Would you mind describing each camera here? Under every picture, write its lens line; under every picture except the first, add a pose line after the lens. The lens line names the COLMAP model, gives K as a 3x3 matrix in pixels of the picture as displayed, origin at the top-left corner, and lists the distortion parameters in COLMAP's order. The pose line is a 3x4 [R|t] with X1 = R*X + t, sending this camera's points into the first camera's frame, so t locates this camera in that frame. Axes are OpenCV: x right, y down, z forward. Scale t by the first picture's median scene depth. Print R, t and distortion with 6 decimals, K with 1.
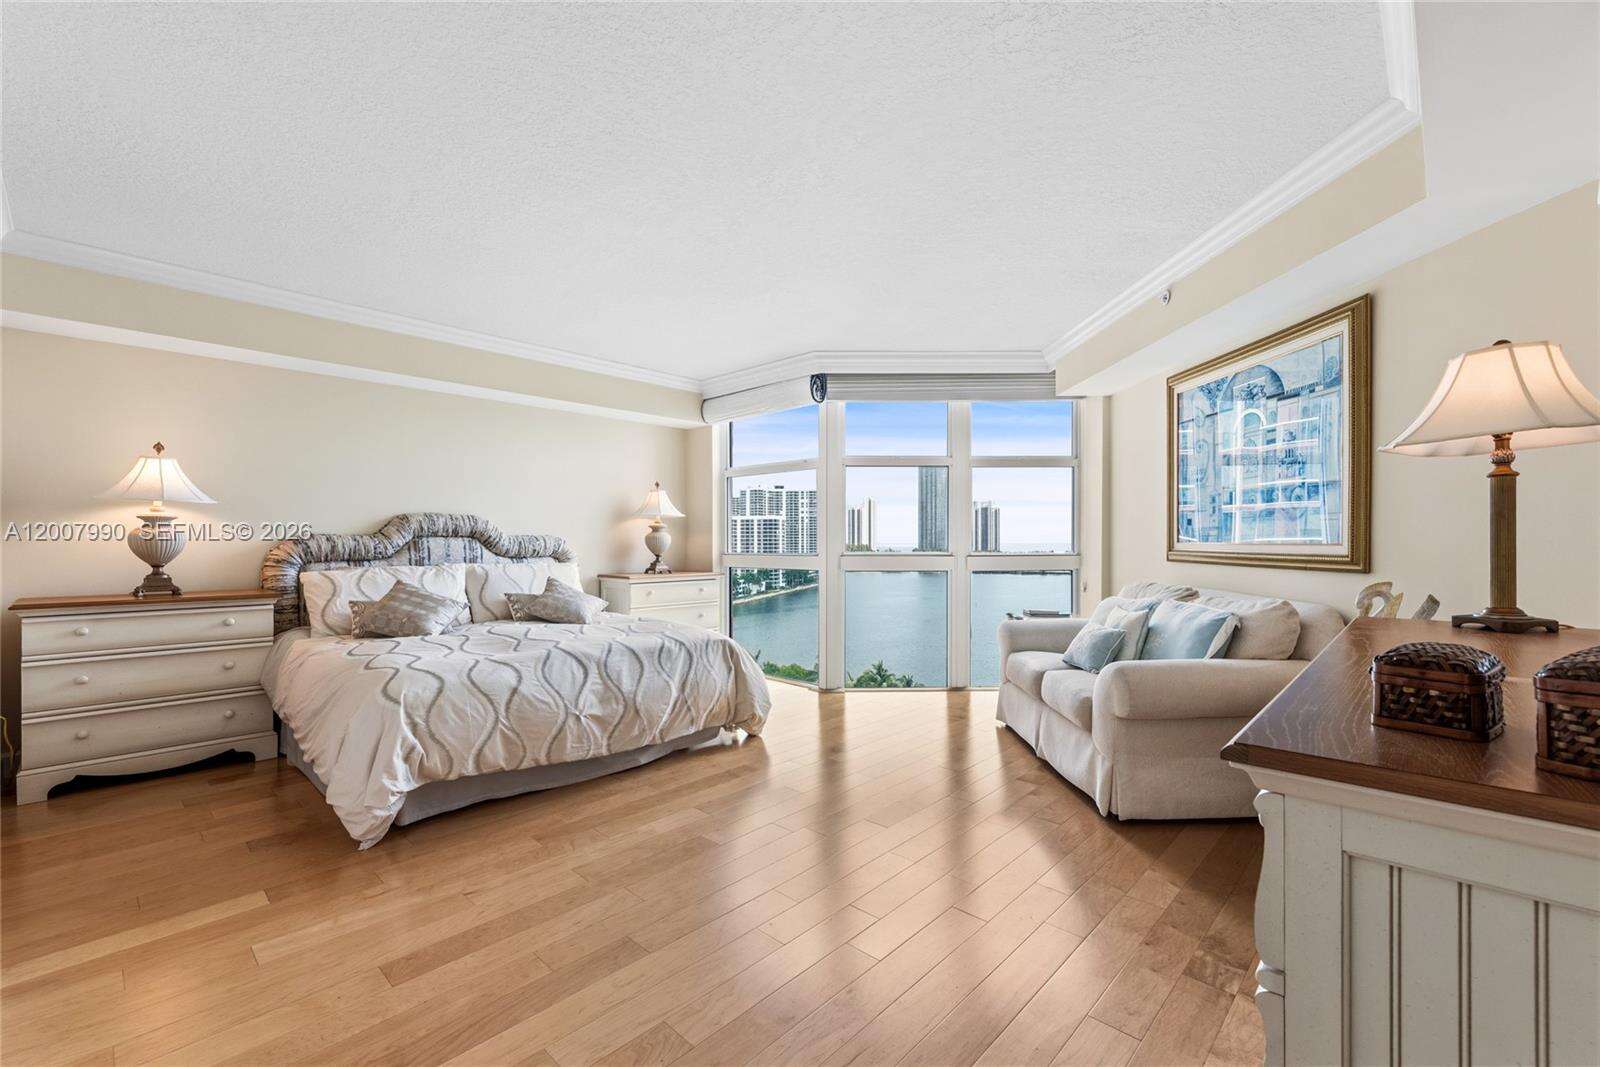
lens RADIAL K [[672.6, 0, 800.0], [0, 672.6, 533.5], [0, 0, 1]] dist [-0.000127, -0.000040]
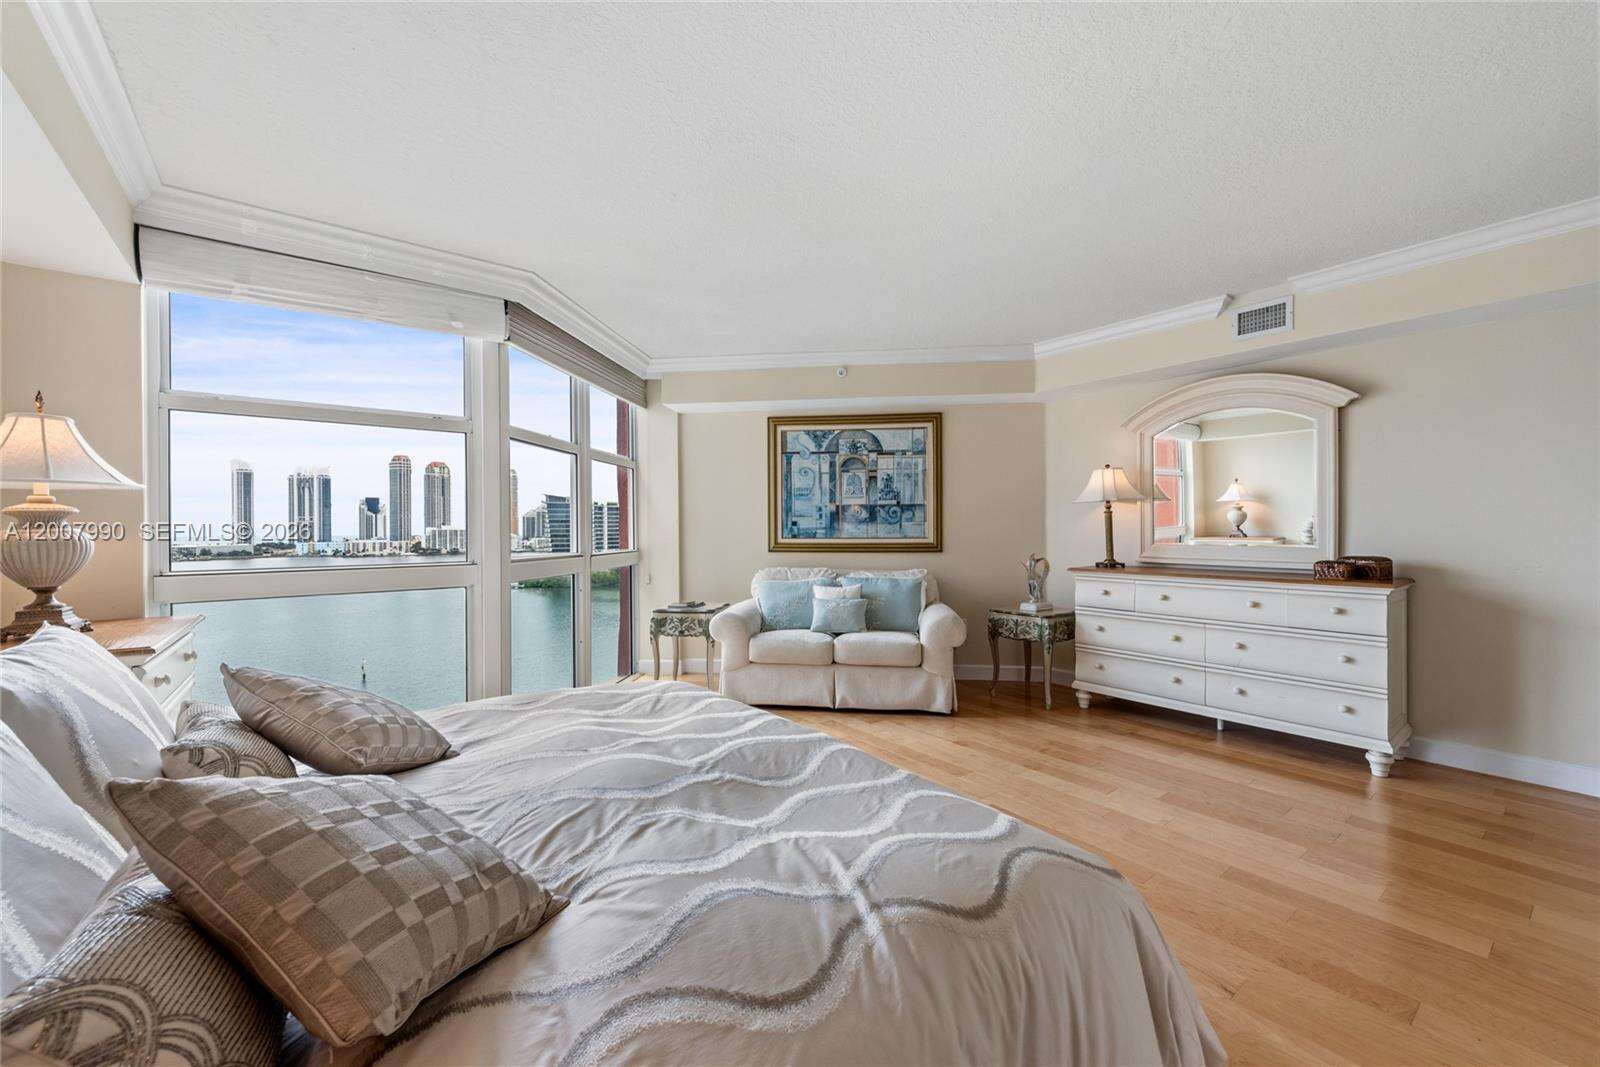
lens RADIAL K [[630.0, 0, 800.0], [0, 630.0, 533.5], [0, 0, 1]] dist [-0.000145, -0.000071]
pose [[0.138849, -0.005402, 0.990299, -0.836100], [-0.005417, 0.999966, 0.006214, -0.004811], [-0.990299, -0.006228, 0.138815, 0.897867]]
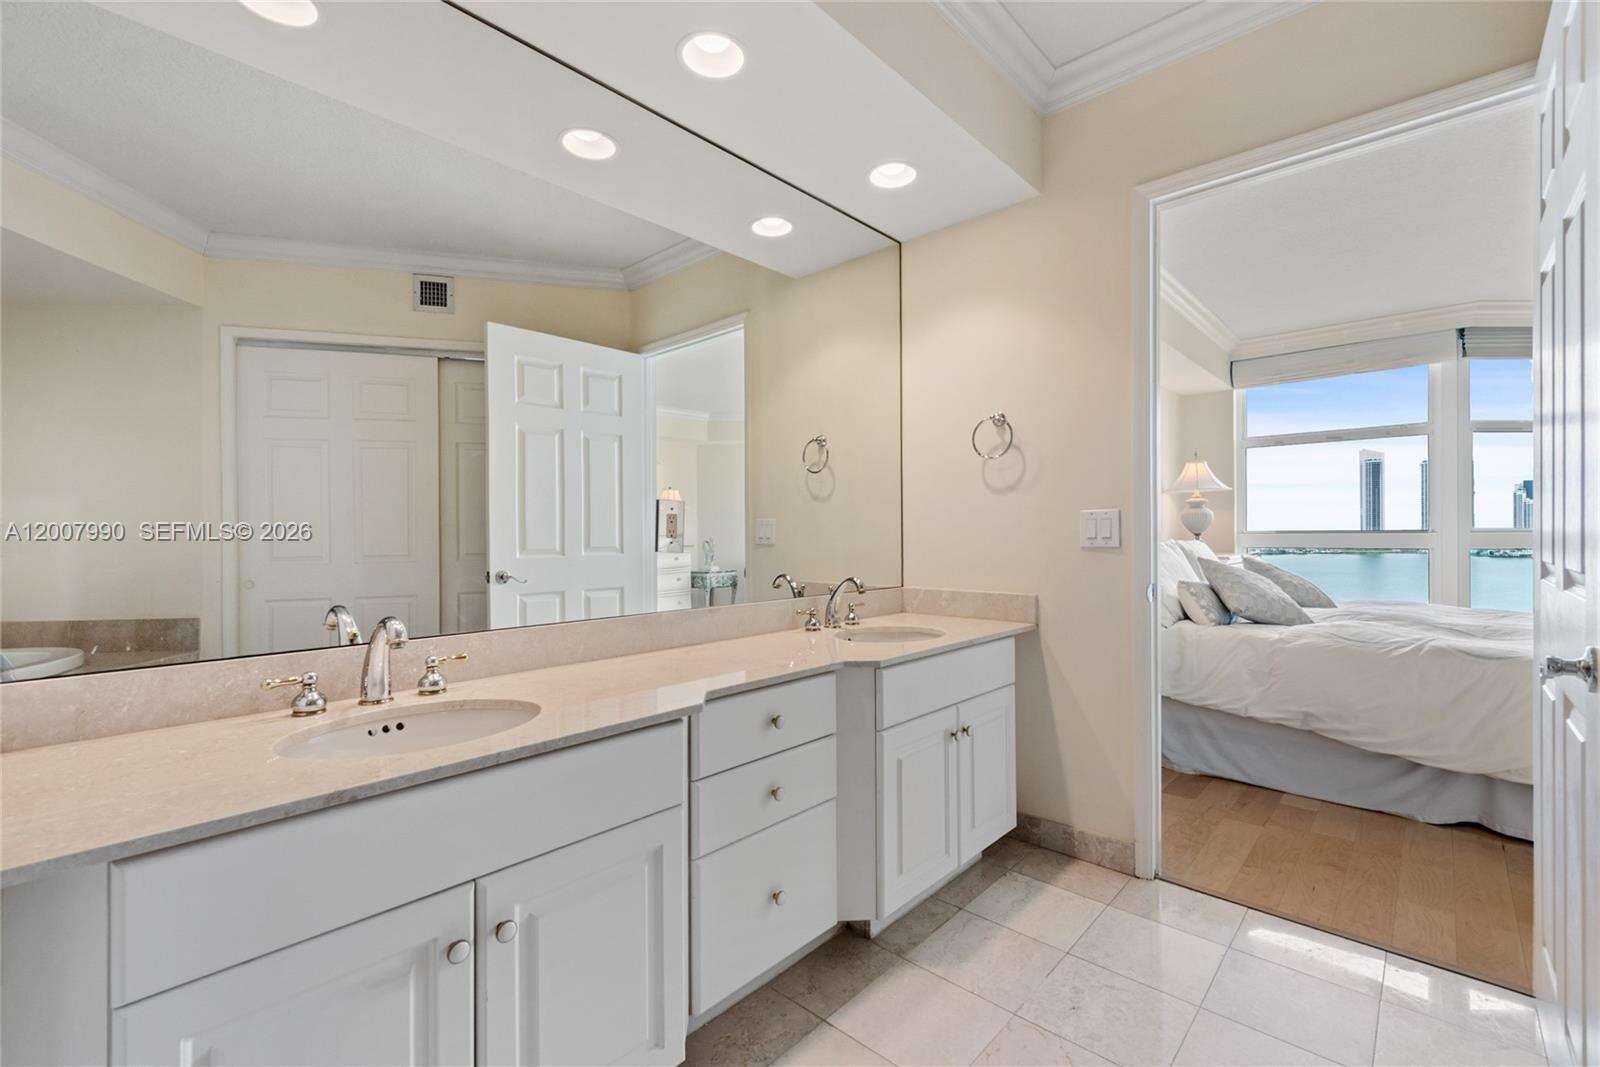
lens RADIAL K [[693.0, 0, 800.0], [0, 693.0, 533.5], [0, 0, 1]] dist [0.001420, 0.000218]
pose [[0.999809, -0.005642, 0.018707, -1.270819], [0.005381, 0.999888, 0.013966, 0.026514], [-0.018784, -0.013863, 0.999727, 0.140241]]
